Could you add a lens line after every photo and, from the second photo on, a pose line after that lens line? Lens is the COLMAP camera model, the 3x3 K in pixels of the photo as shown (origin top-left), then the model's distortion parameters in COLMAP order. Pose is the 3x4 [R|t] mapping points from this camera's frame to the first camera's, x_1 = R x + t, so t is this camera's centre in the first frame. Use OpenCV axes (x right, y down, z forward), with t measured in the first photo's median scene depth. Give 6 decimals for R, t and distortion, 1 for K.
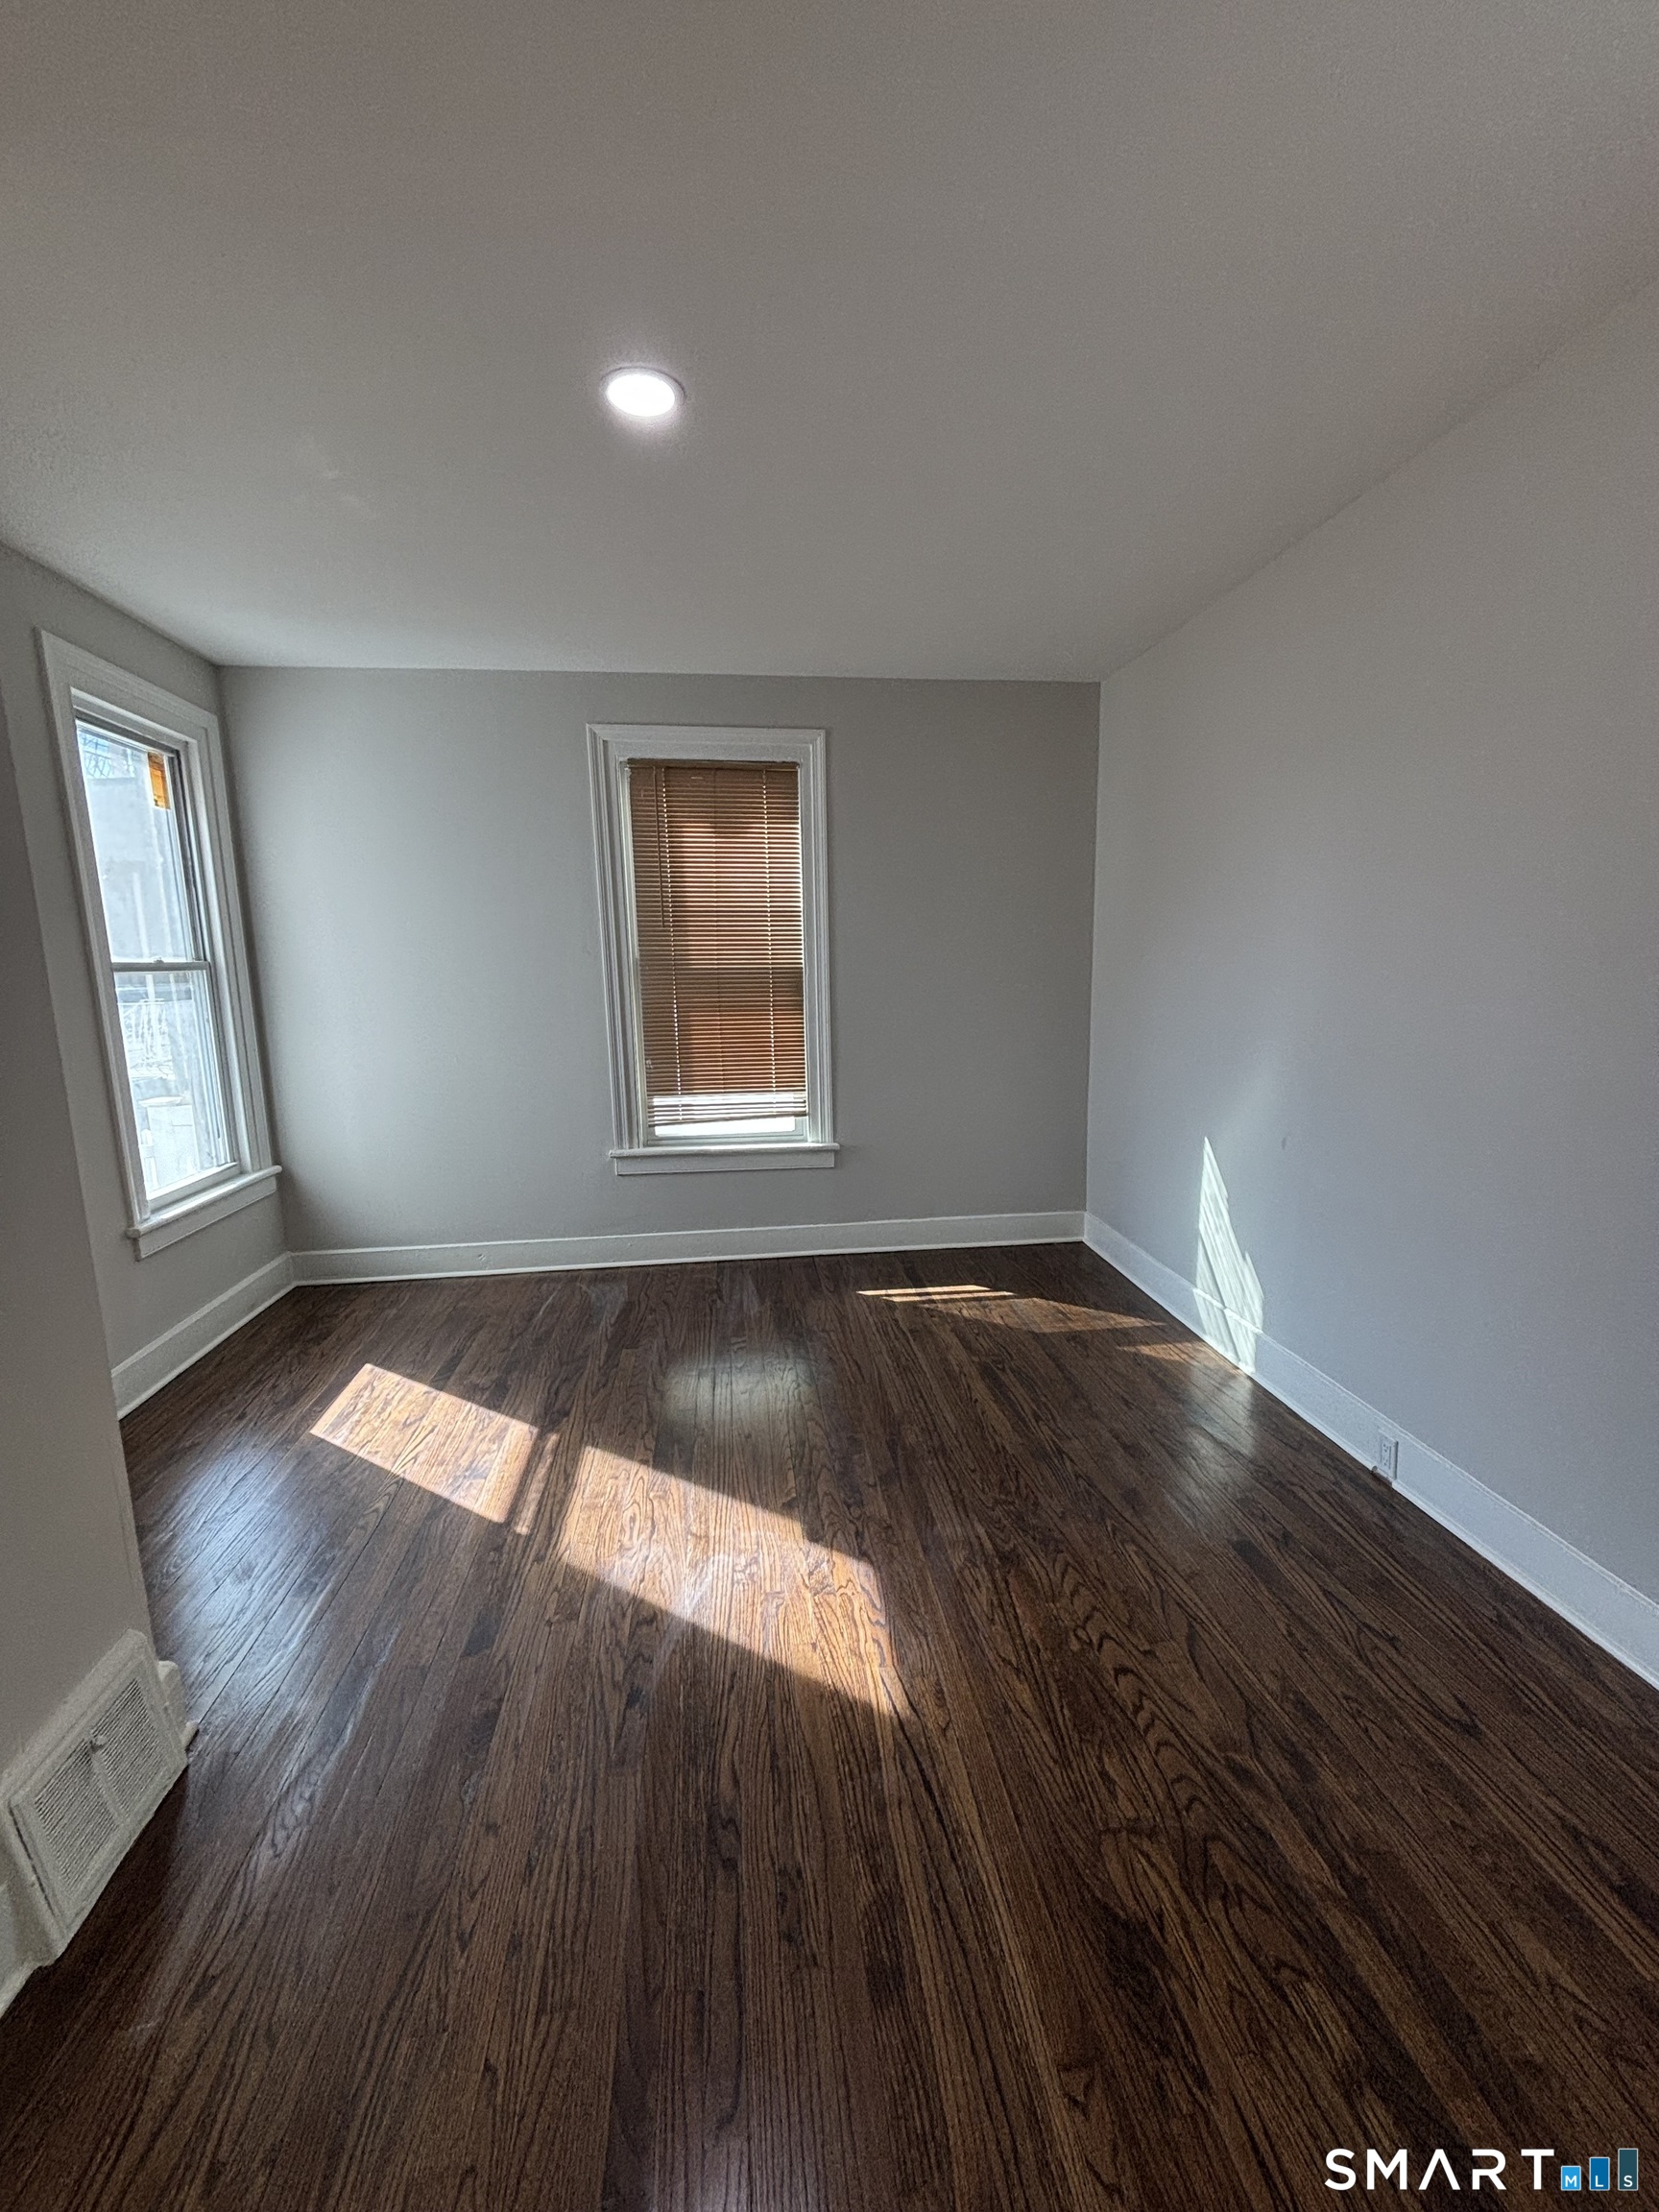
lens RADIAL K [[897.3, 0, 829.5], [0, 897.3, 1106.0], [0, 0, 1]] dist [0.001134, 0.005802]
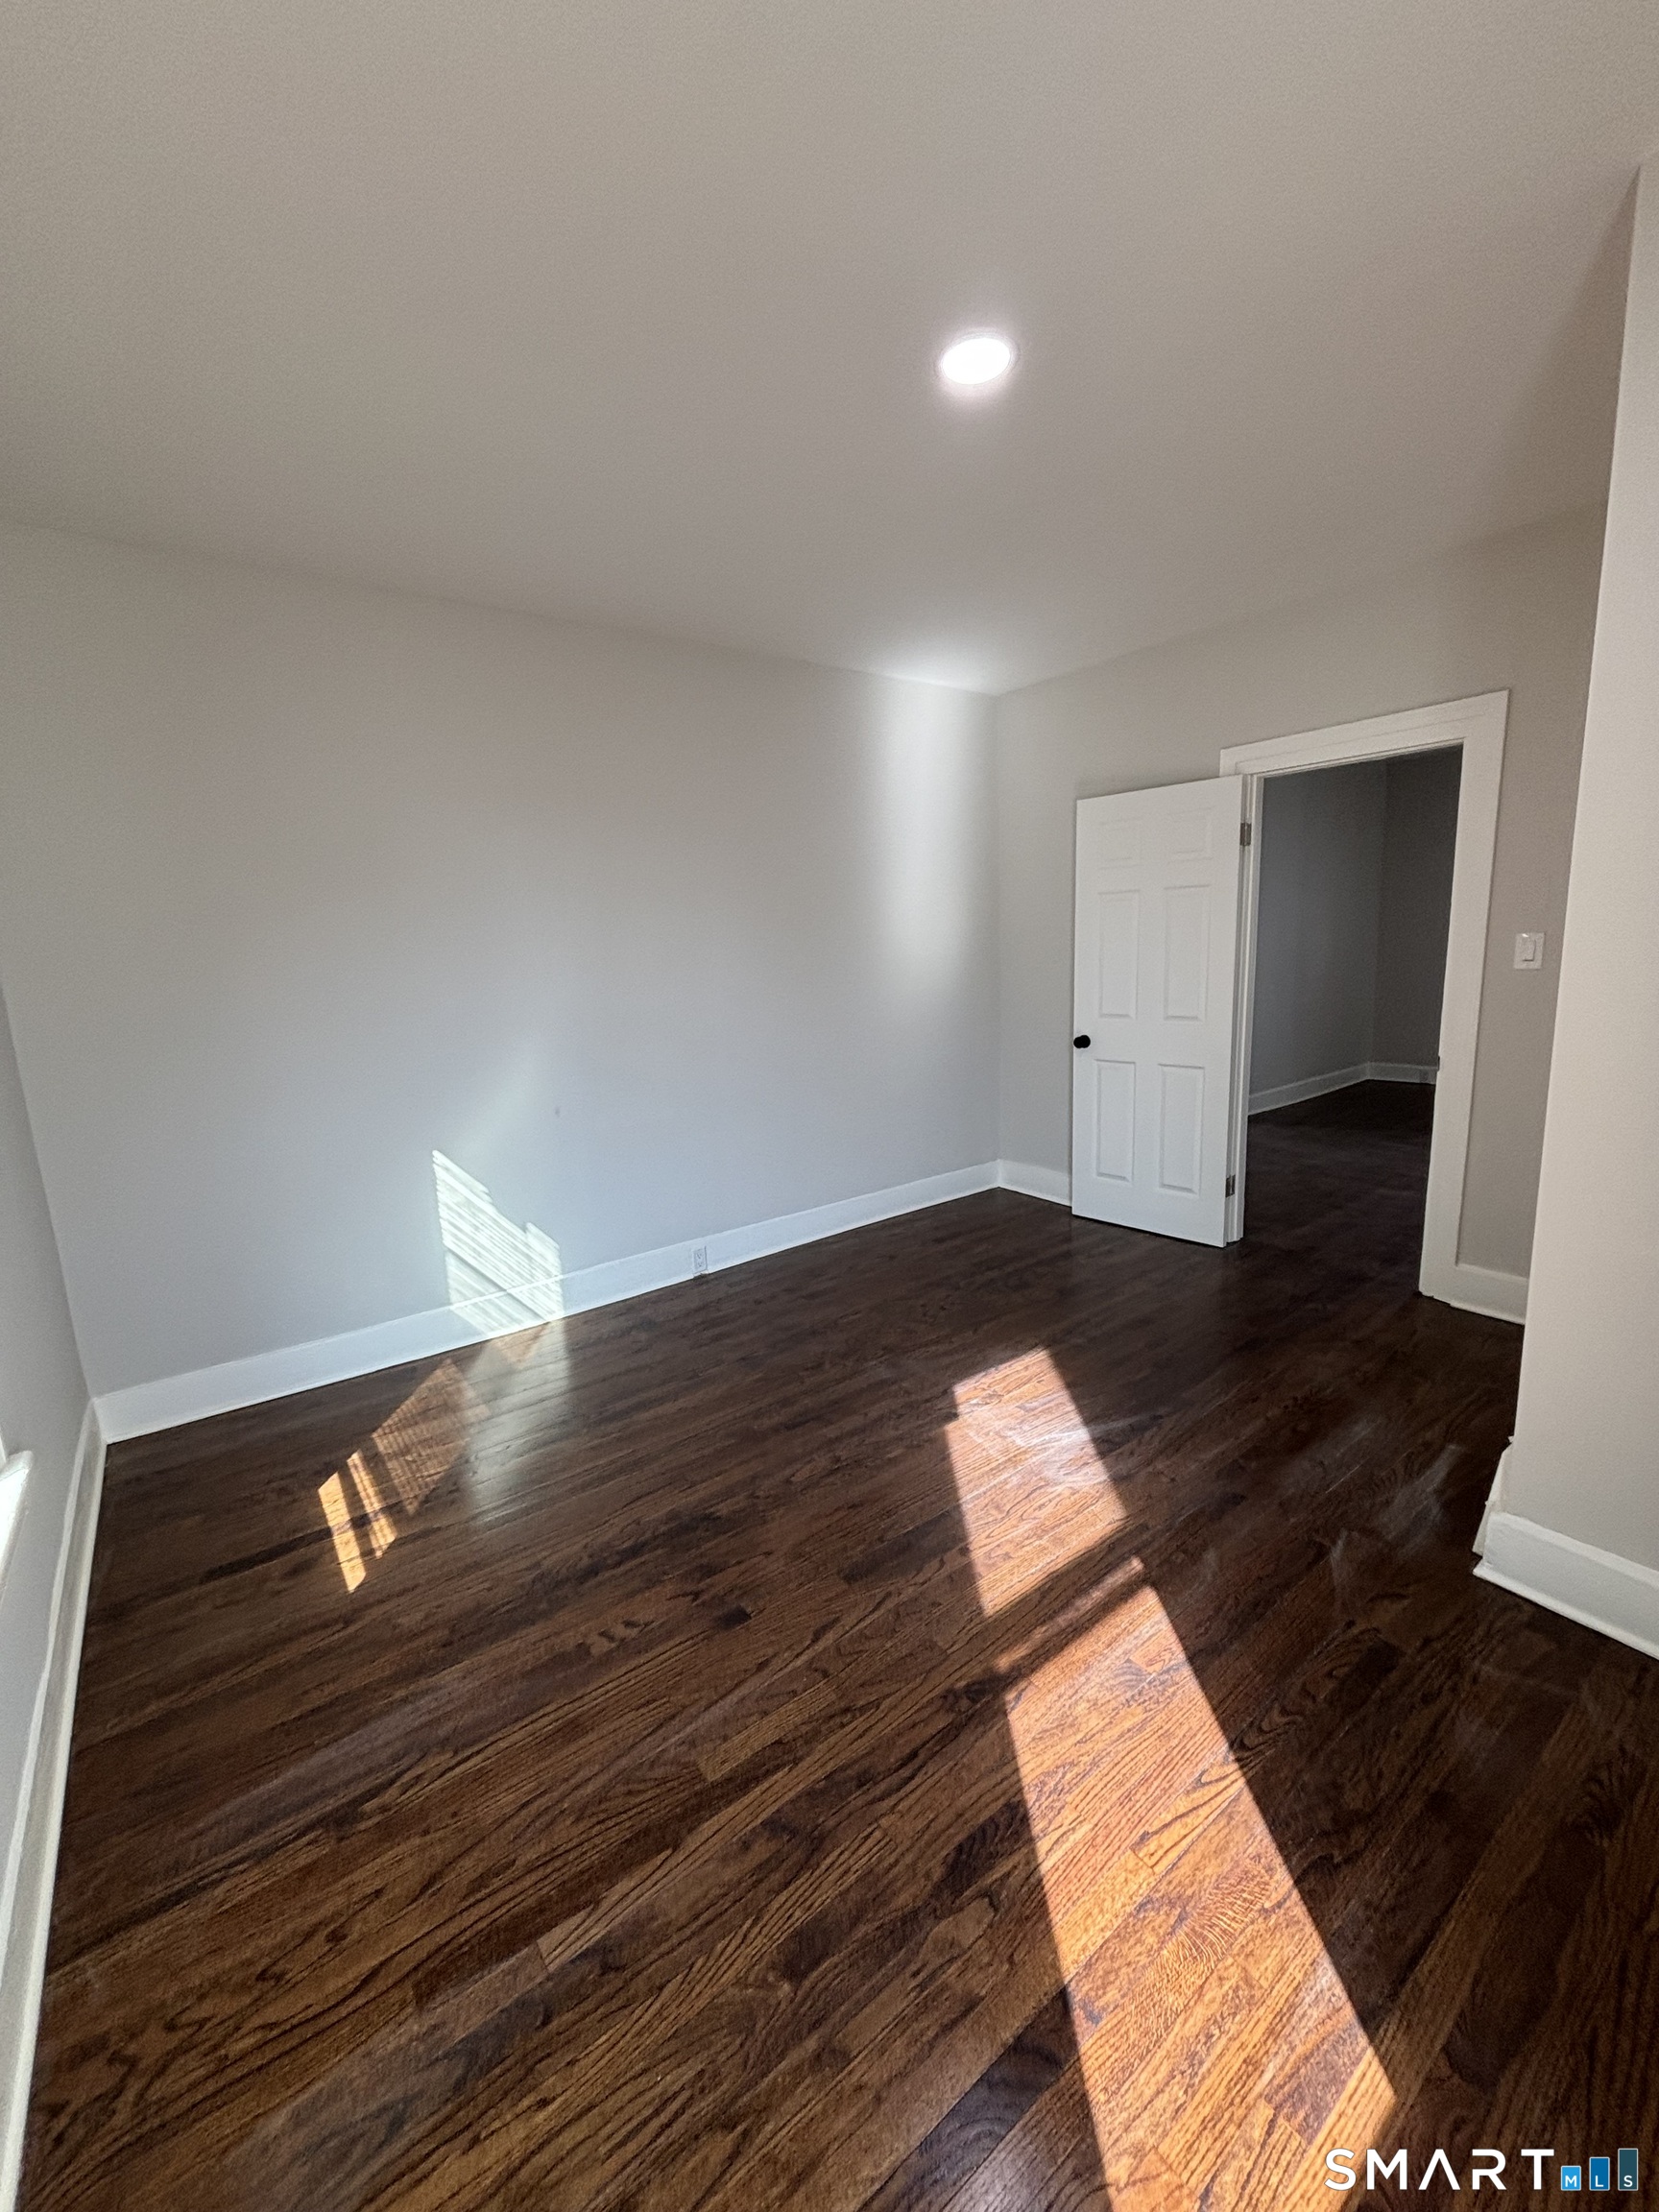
lens RADIAL K [[897.3, 0, 829.5], [0, 897.3, 1106.0], [0, 0, 1]] dist [0.001134, 0.005802]
pose [[-0.502828, -0.119468, 0.856091, -0.695911], [0.195259, 0.949104, 0.247134, -0.188000], [-0.842044, 0.291426, -0.453909, 1.182982]]
